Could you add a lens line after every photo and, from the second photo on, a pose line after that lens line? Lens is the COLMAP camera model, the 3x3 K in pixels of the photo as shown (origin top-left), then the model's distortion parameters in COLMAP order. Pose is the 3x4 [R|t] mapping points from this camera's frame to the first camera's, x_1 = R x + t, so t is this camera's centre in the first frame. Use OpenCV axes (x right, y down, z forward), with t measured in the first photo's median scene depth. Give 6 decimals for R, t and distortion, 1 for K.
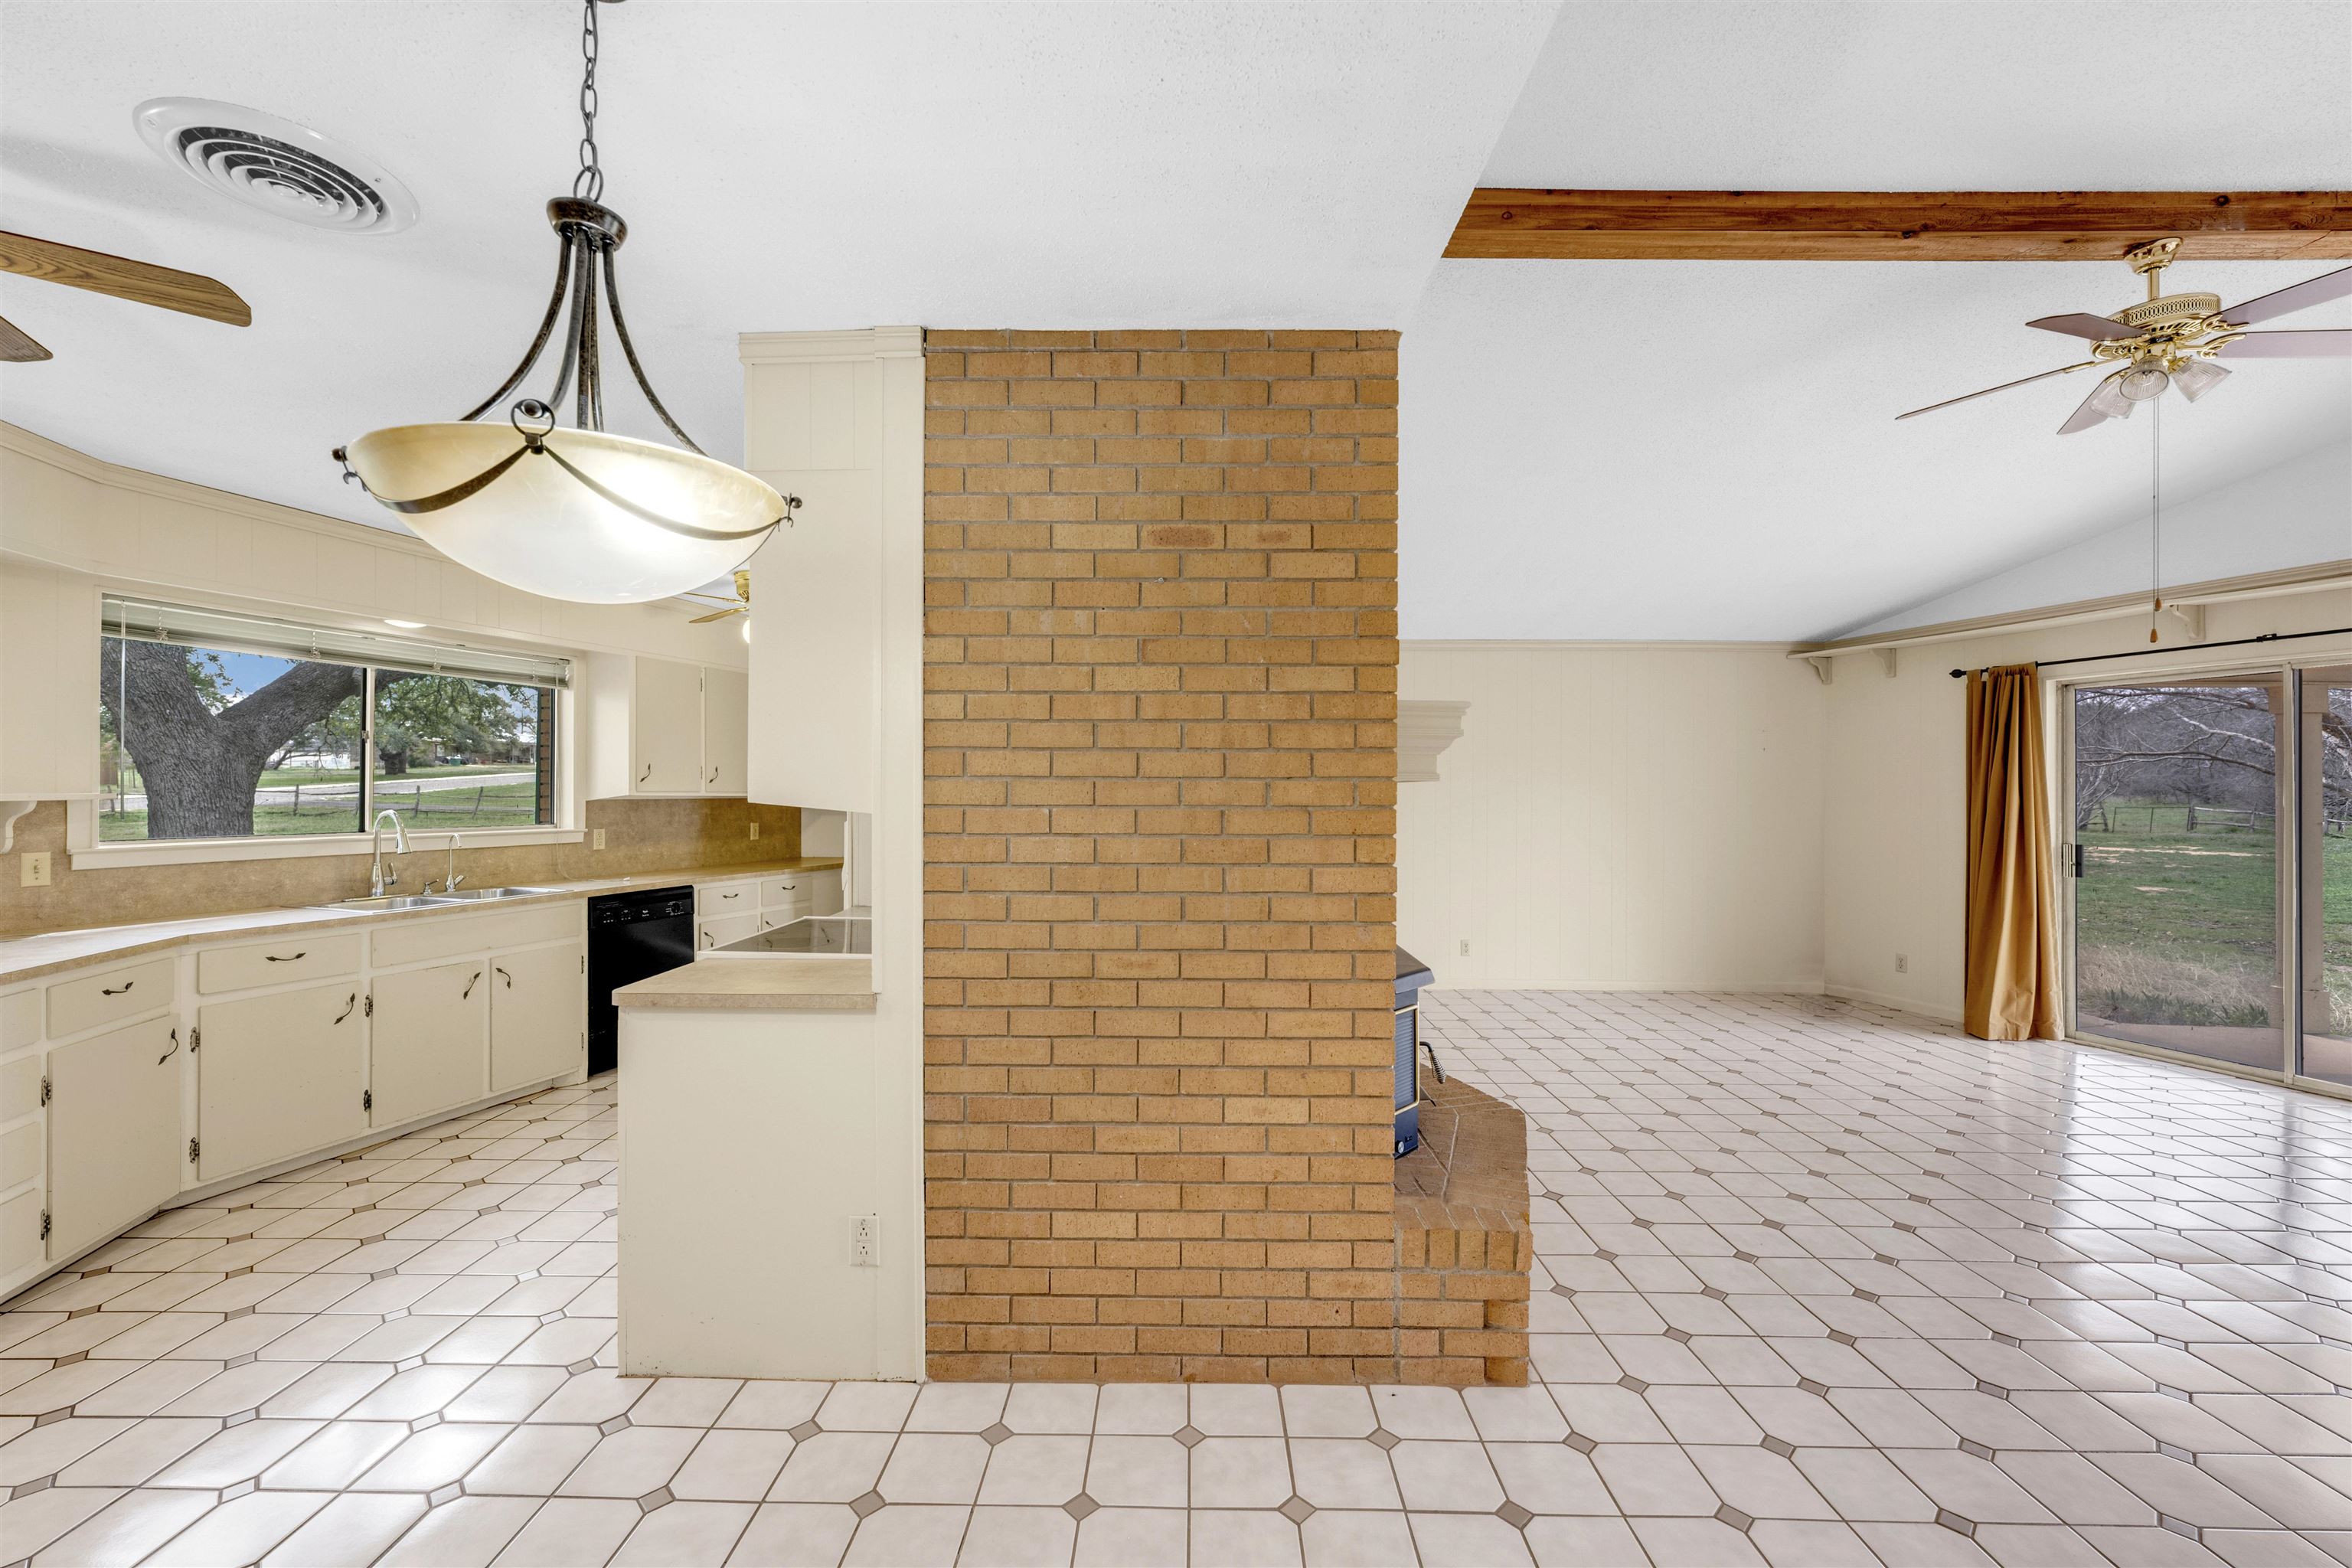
lens RADIAL K [[949.5, 0, 1173.9], [0, 949.5, 787.7], [0, 0, 1]] dist [-0.001407, 0.000267]
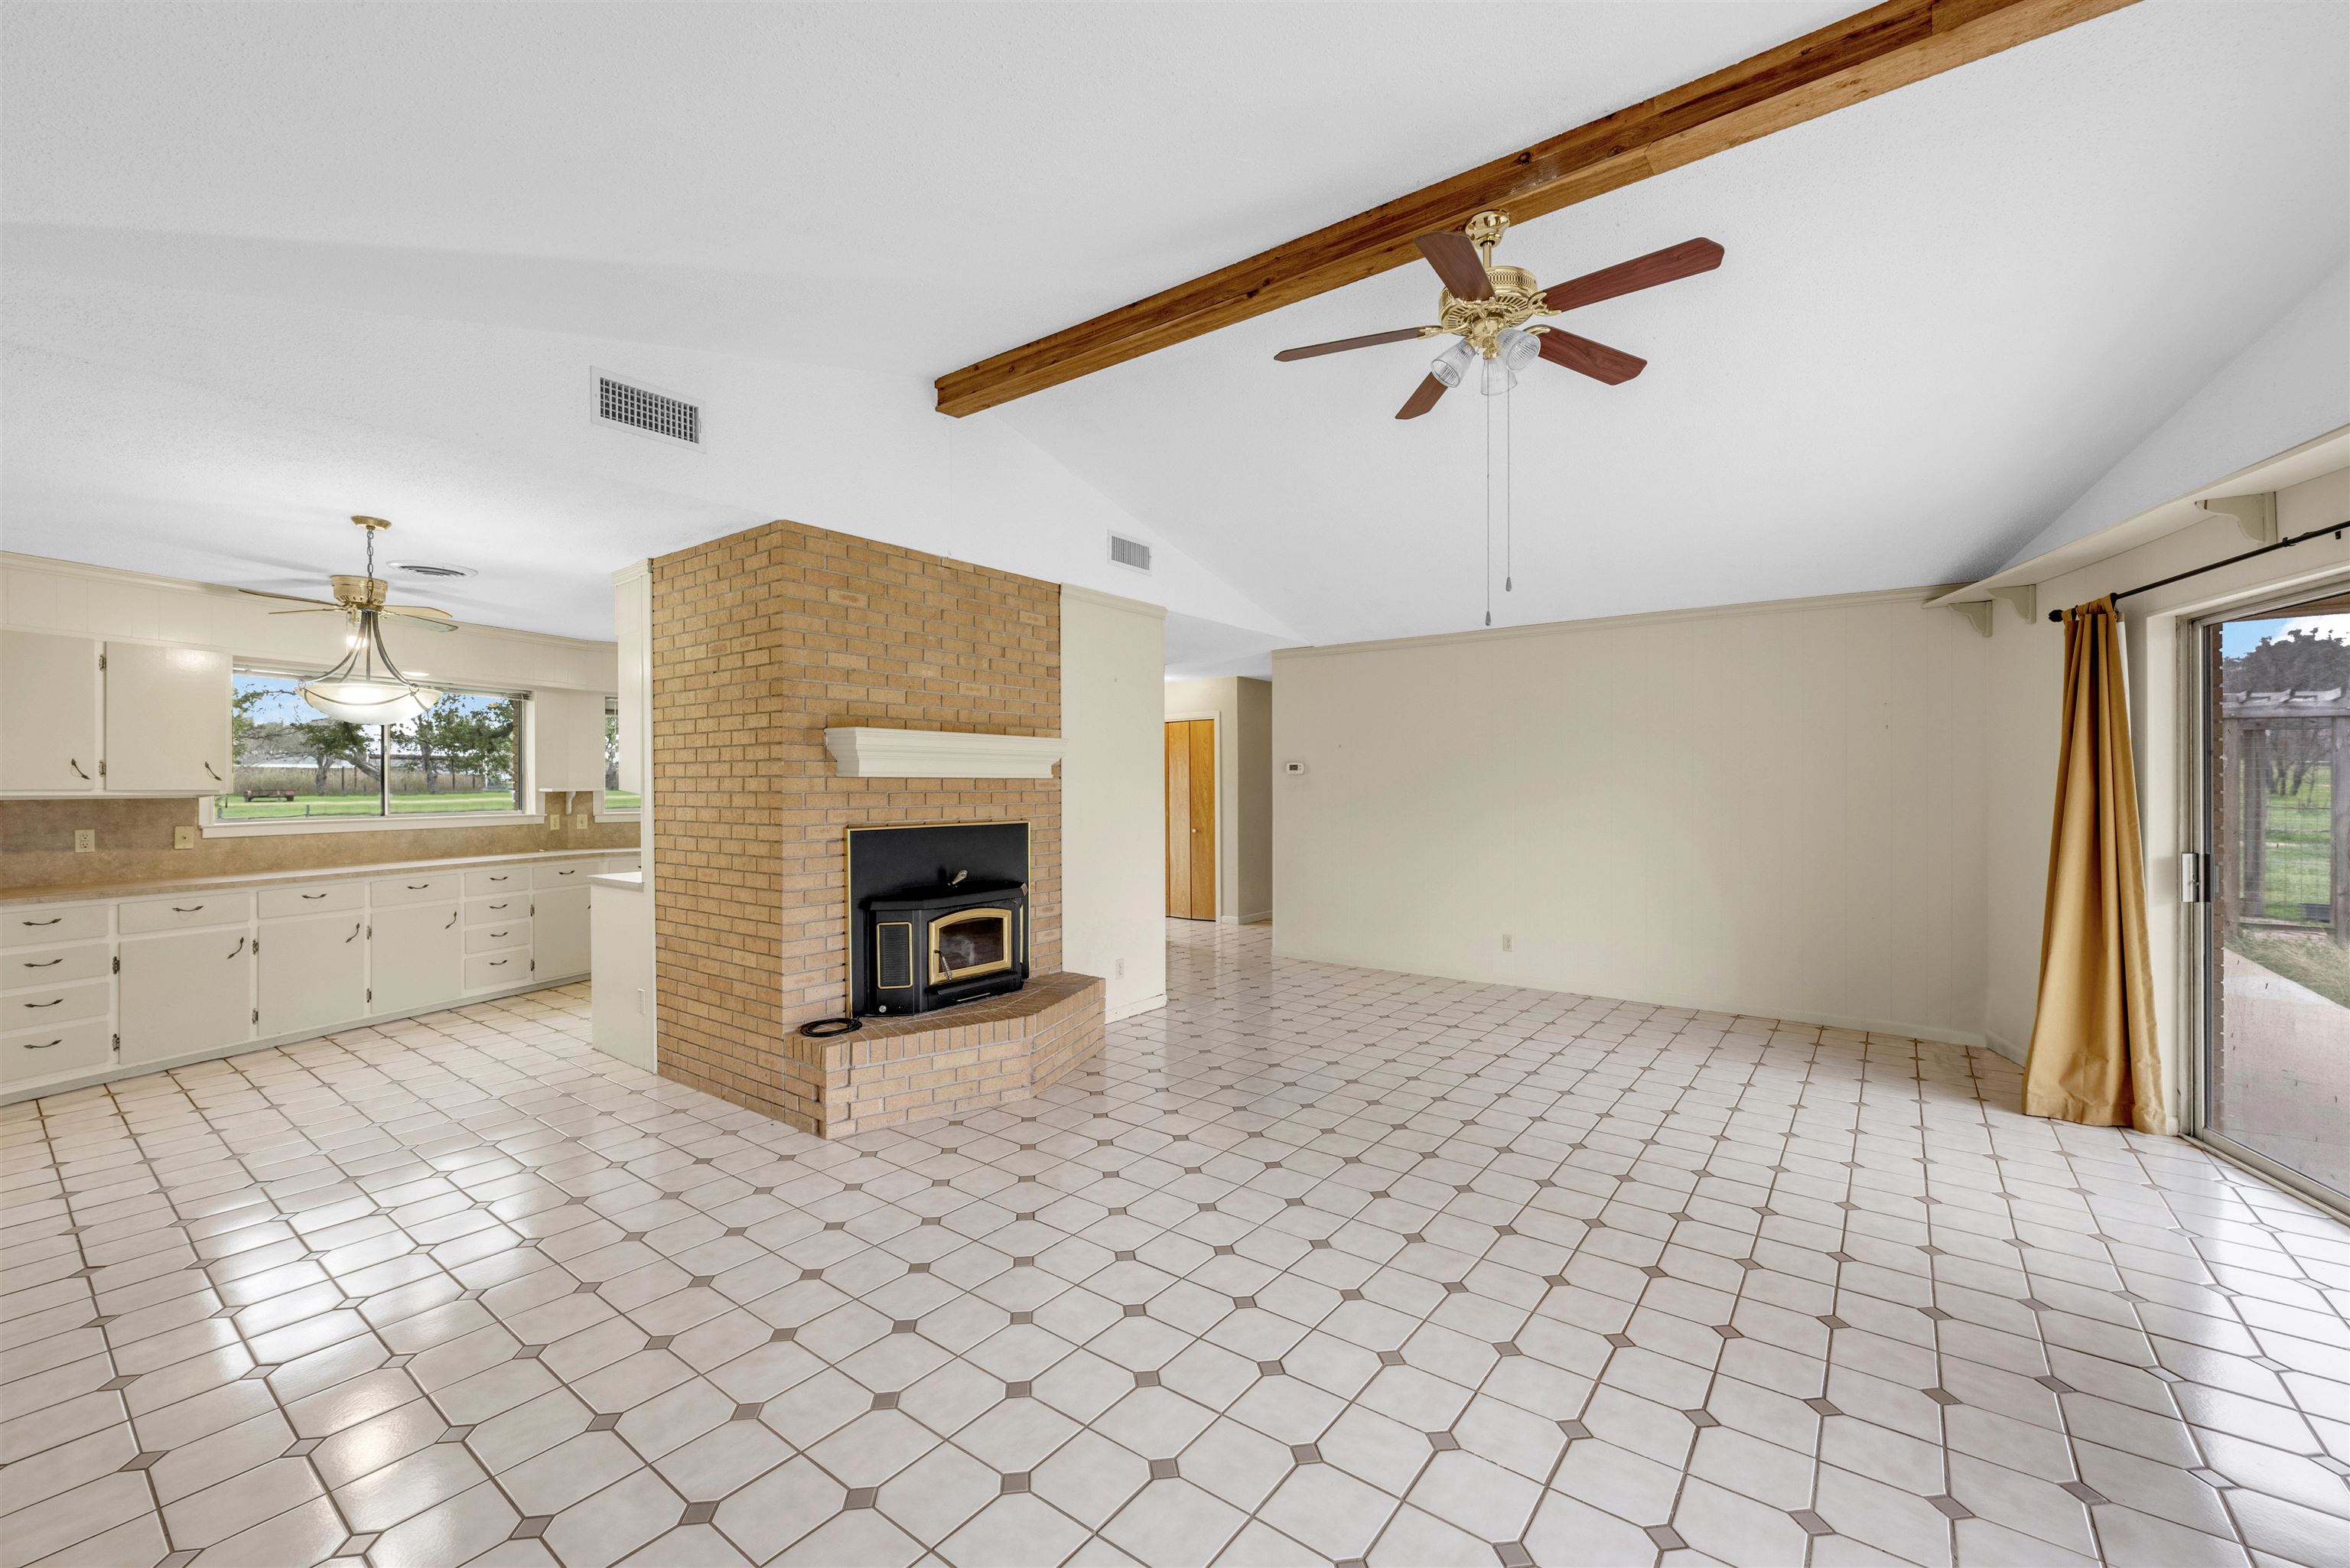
lens RADIAL K [[952.3, 0, 1169.0], [0, 952.3, 785.1], [0, 0, 1]] dist [-0.001472, 0.000142]
pose [[0.801601, -0.005741, -0.597832, 1.037788], [0.007112, 0.999975, -0.000066, 0.006816], [0.597817, -0.004199, 0.801621, 0.012346]]
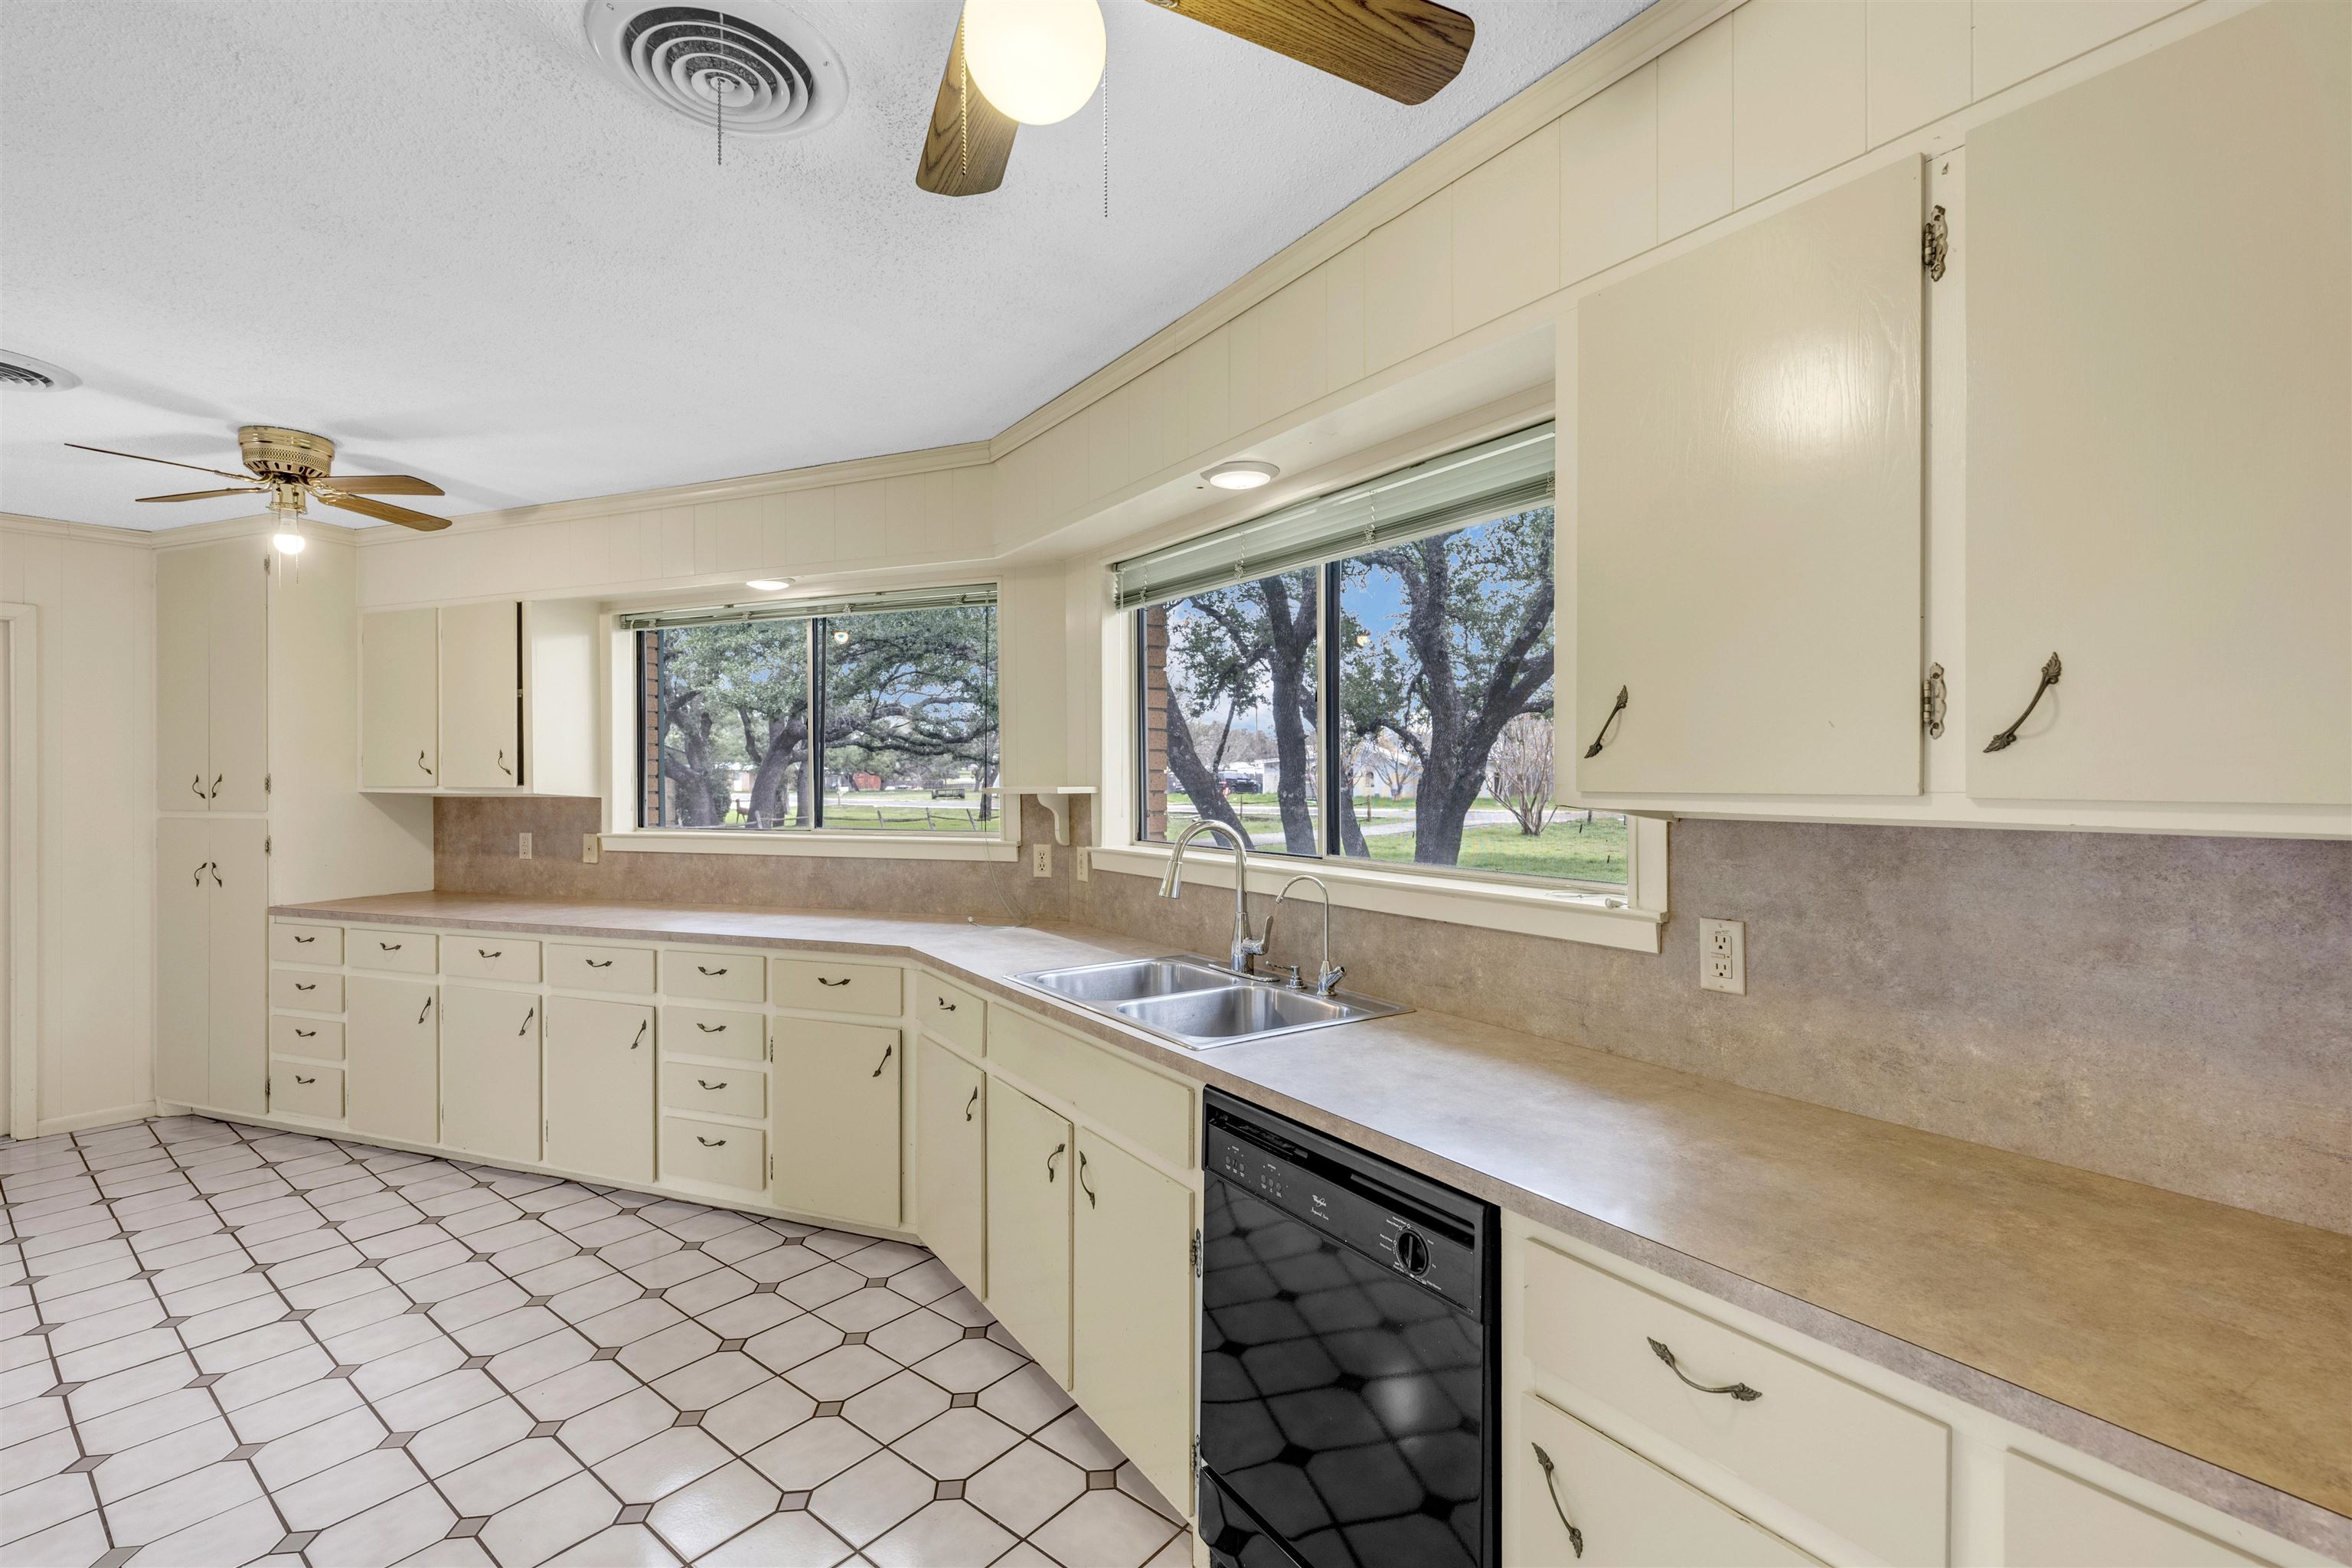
lens RADIAL K [[1043.4, 0, 1175.6], [0, 1043.4, 769.6], [0, 0, 1]] dist [0.000120, 0.000119]
pose [[-0.618204, -0.002594, -0.786013, -0.331764], [0.005672, 0.999954, -0.007761, -0.001900], [0.785997, -0.009256, -0.618161, 1.409829]]
